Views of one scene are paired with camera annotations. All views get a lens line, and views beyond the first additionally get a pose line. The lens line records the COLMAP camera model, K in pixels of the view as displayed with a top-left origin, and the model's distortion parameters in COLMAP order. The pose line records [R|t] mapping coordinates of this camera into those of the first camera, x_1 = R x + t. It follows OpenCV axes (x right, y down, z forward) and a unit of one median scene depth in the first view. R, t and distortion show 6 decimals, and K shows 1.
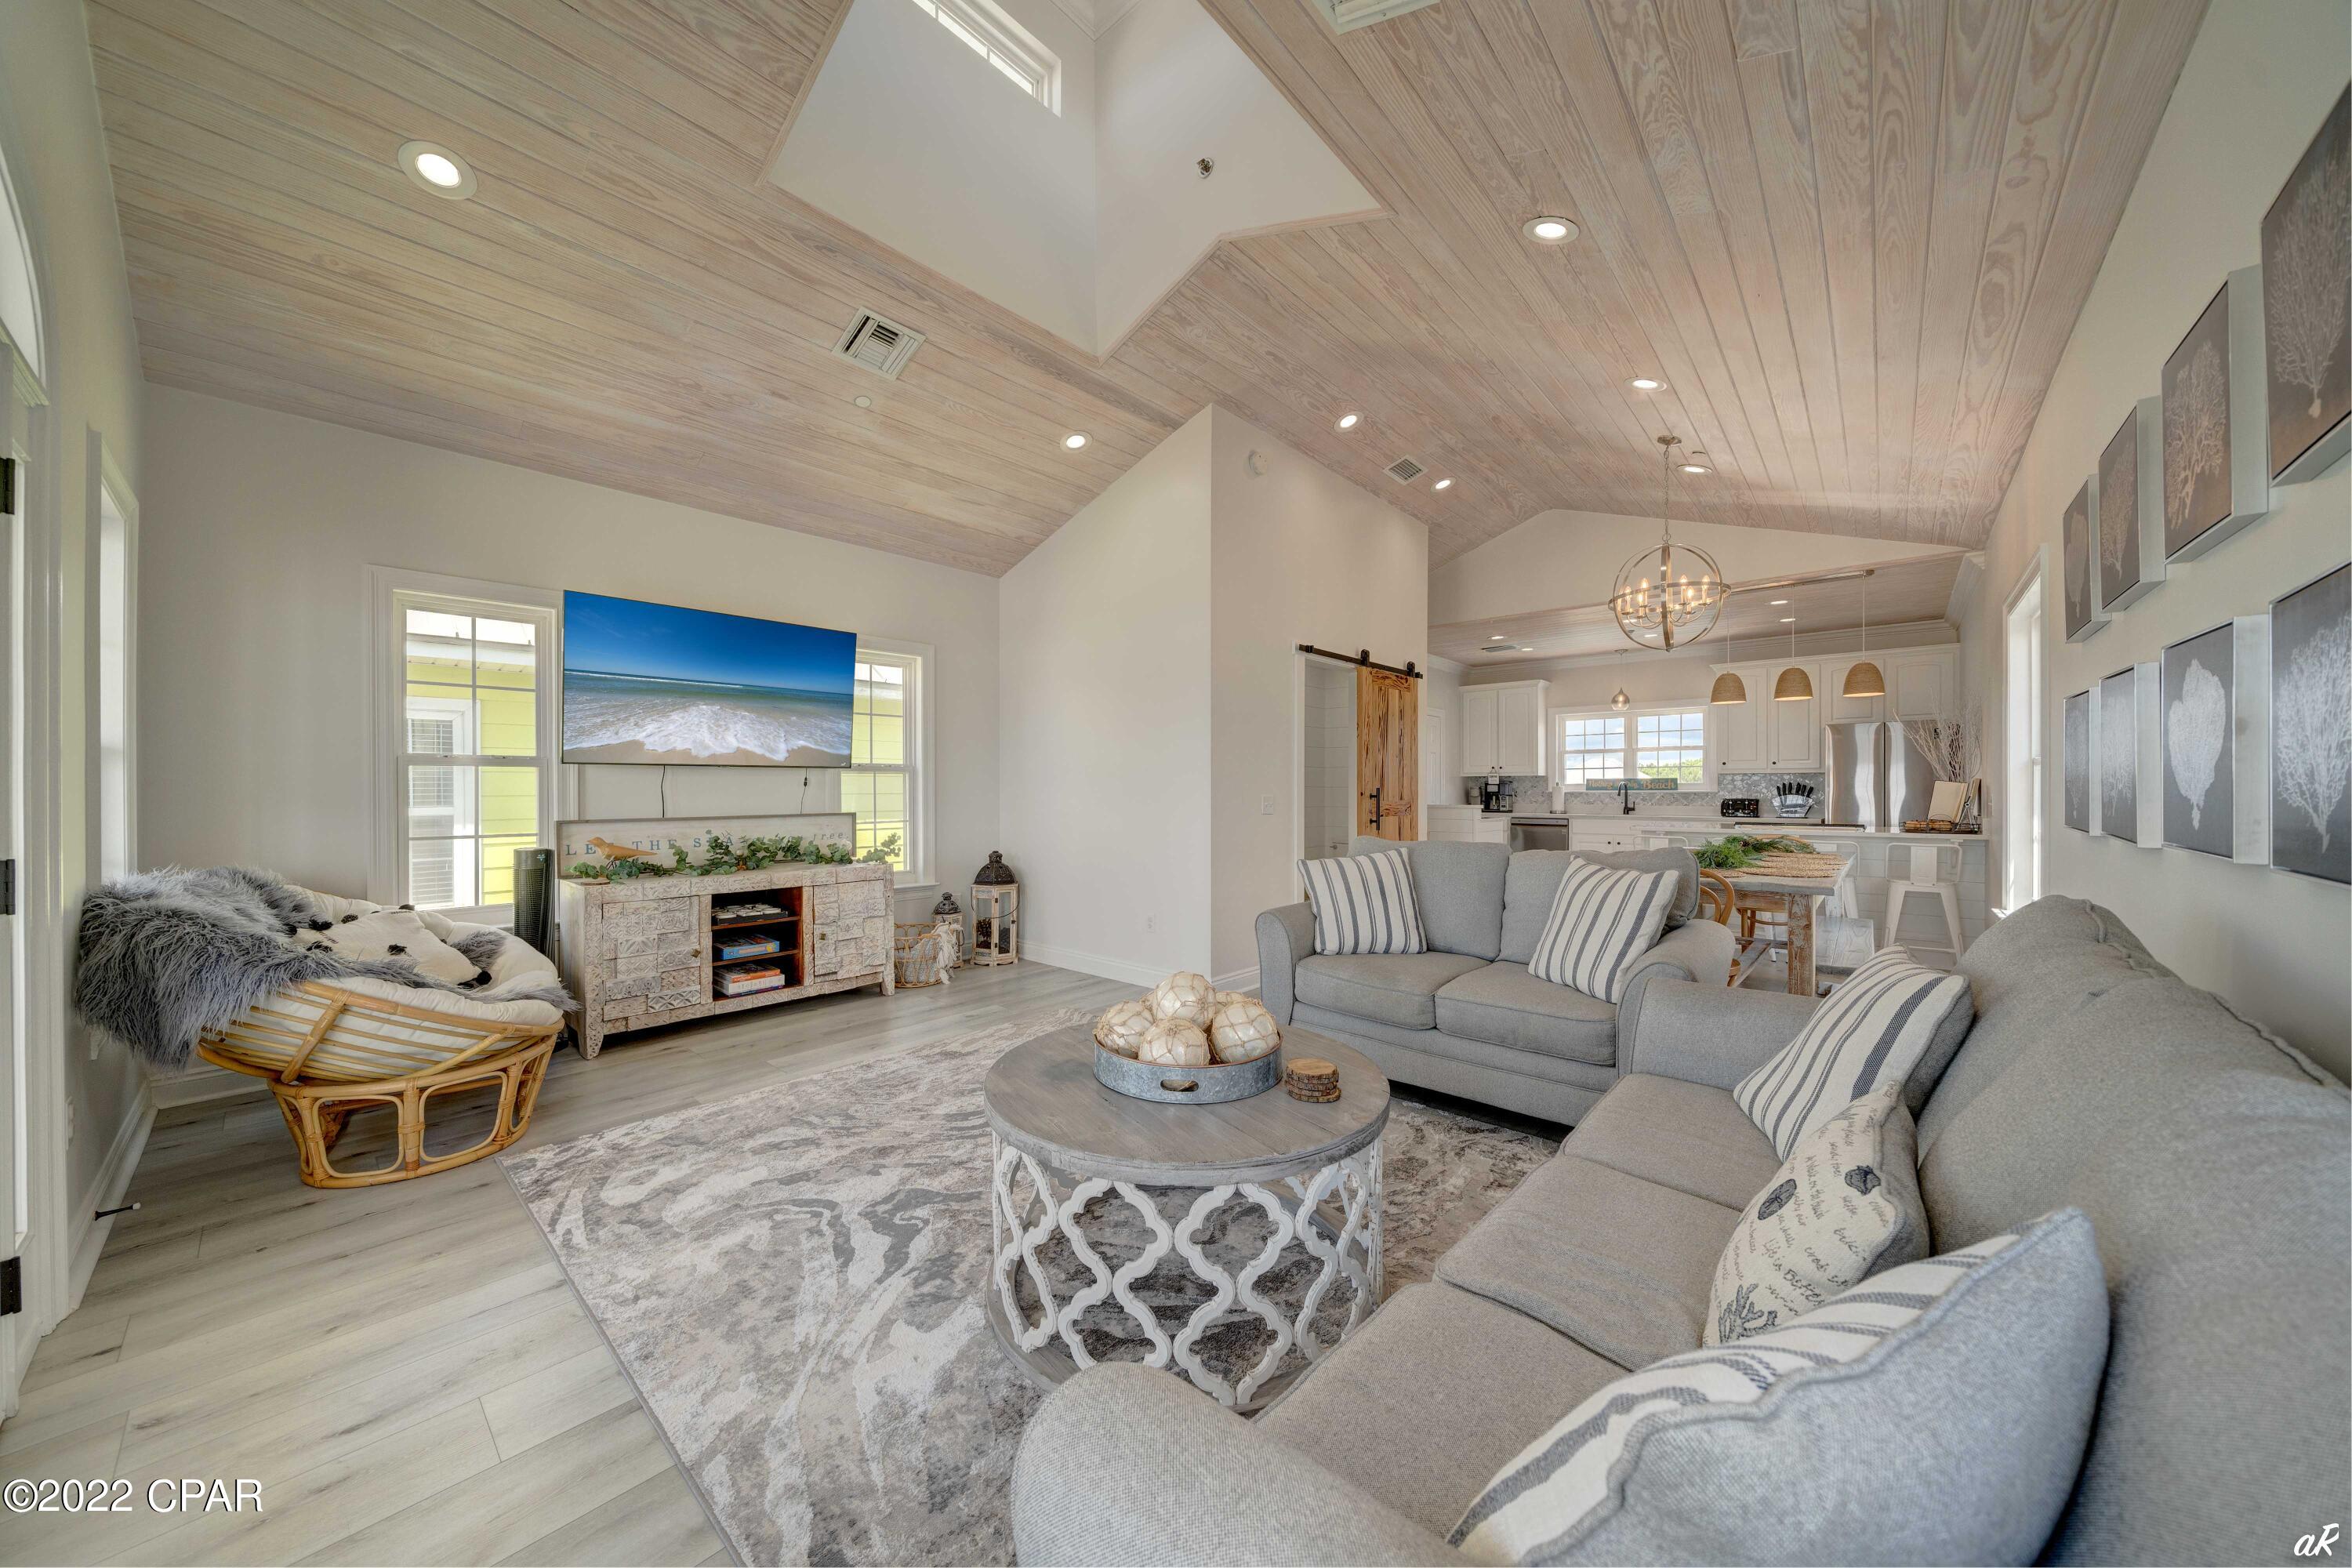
lens RADIAL K [[818.0, 0, 1149.6], [0, 818.0, 788.3], [0, 0, 1]] dist [-0.007165, -0.000530]
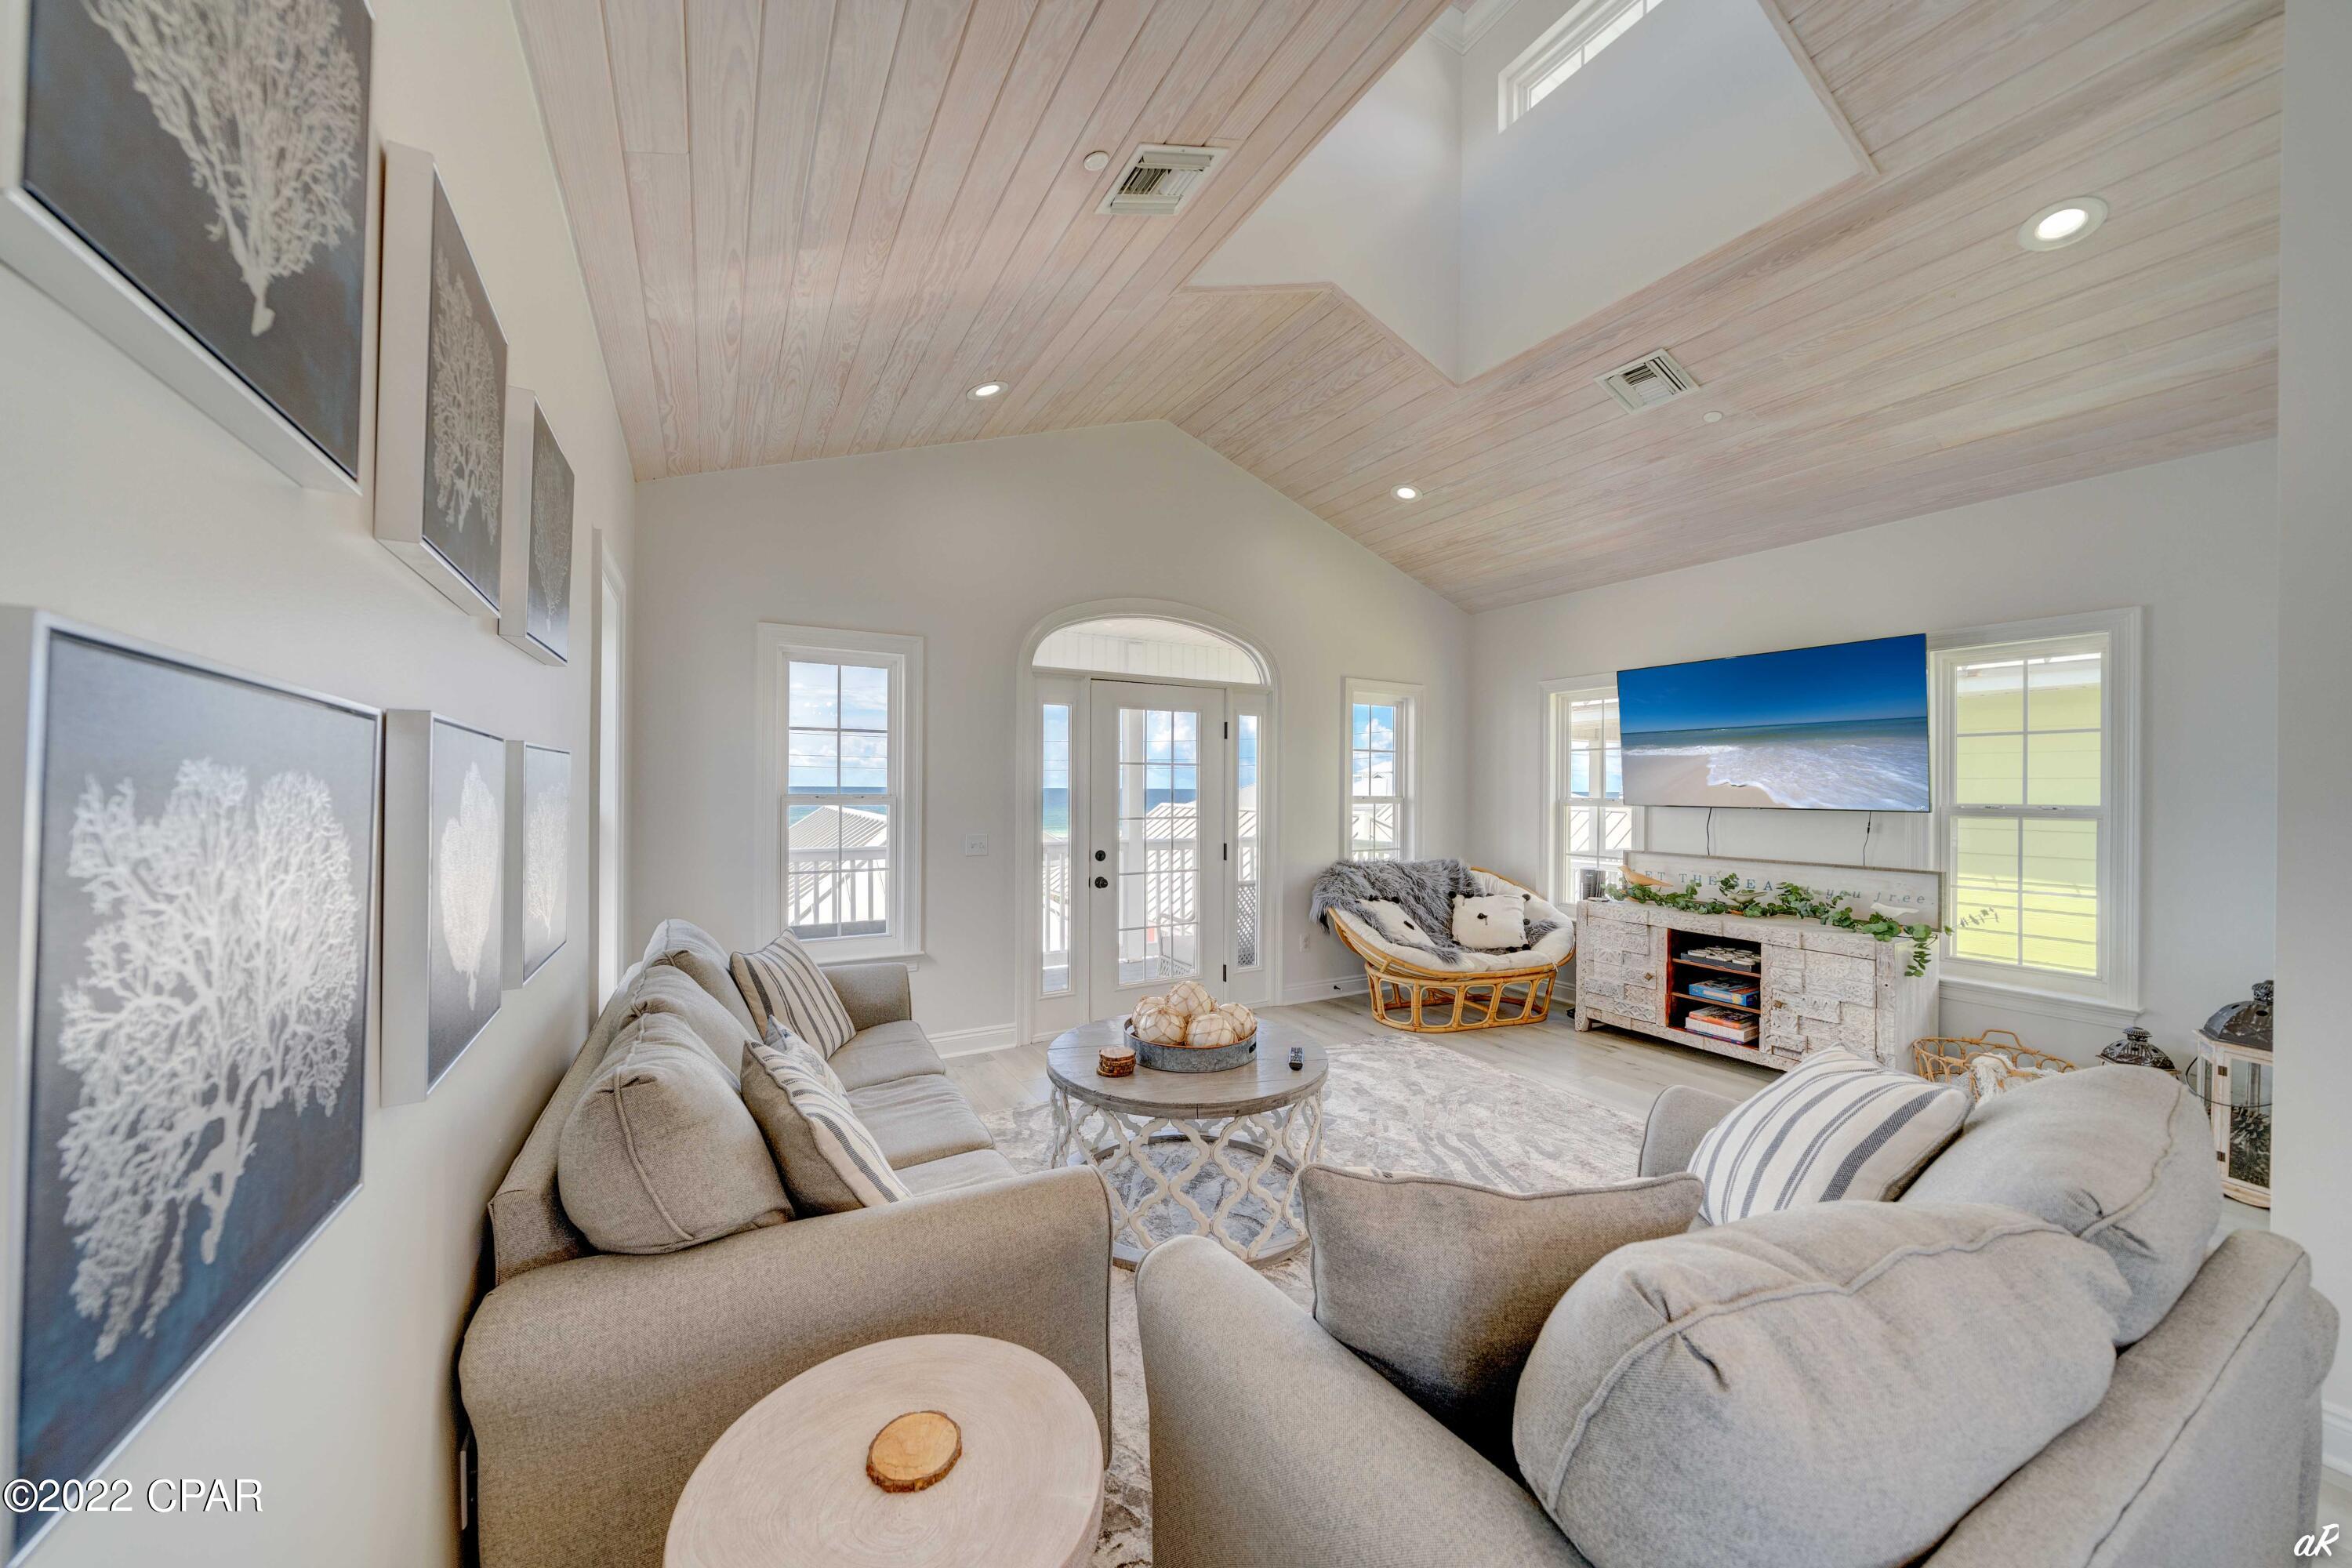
lens RADIAL K [[818.0, 0, 1184.7], [0, 818.0, 784.9], [0, 0, 1]] dist [-0.007165, -0.000530]
pose [[-0.300525, -0.004735, -0.953762, 0.554392], [-0.007121, 0.999971, -0.002721, -0.042633], [0.953747, 0.005974, -0.300550, 0.565617]]
